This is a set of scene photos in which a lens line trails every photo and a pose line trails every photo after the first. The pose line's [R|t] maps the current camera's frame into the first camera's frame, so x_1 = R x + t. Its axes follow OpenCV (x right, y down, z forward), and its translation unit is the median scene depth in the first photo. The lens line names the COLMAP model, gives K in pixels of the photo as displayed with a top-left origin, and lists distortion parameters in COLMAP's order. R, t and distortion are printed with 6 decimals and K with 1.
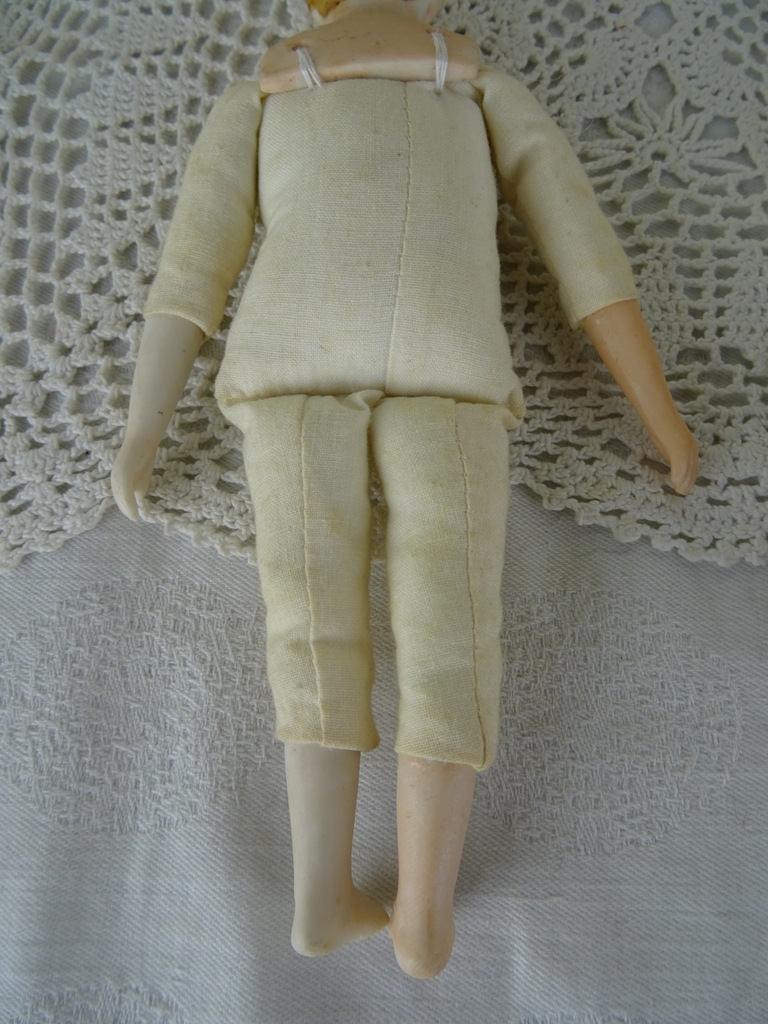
lens RADIAL K [[703.9, 0, 396.7], [0, 703.9, 521.1], [0, 0, 1]] dist [-0.005758, -0.005791]
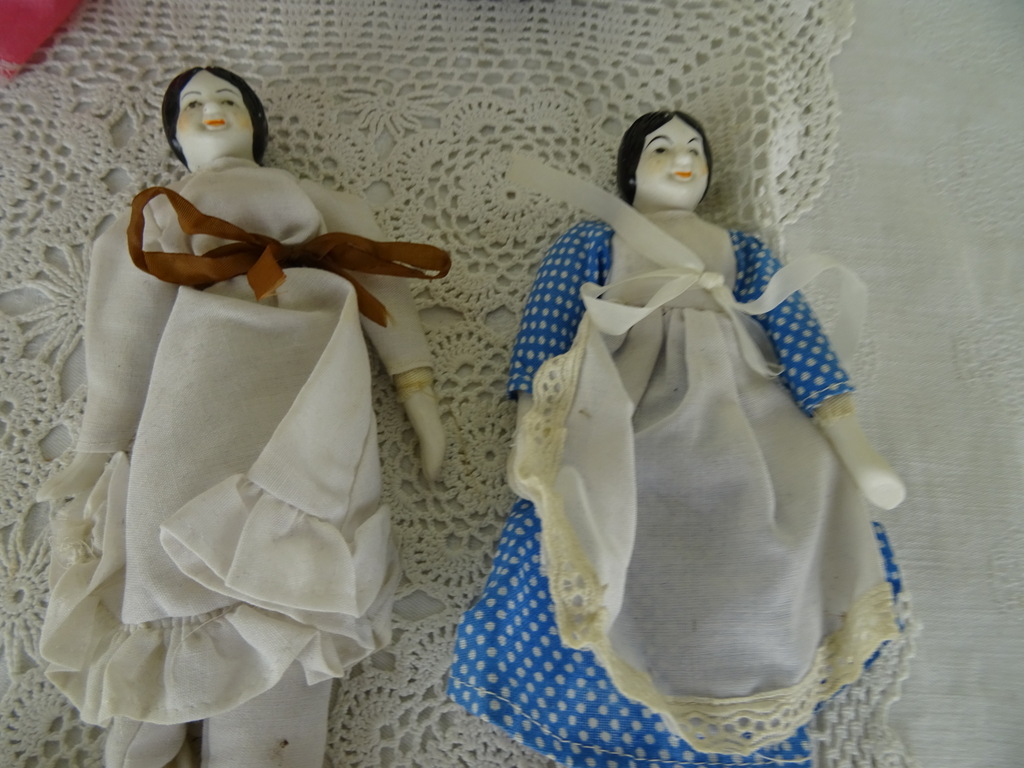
lens RADIAL K [[718.1, 0, 514.2], [0, 718.1, 385.1], [0, 0, 1]] dist [0.007501, -0.028085]
pose [[0.996401, 0.035467, 0.076987, 1.188935], [-0.029660, 0.996720, -0.075299, -1.336911], [-0.079405, 0.072744, 0.994185, -0.273573]]
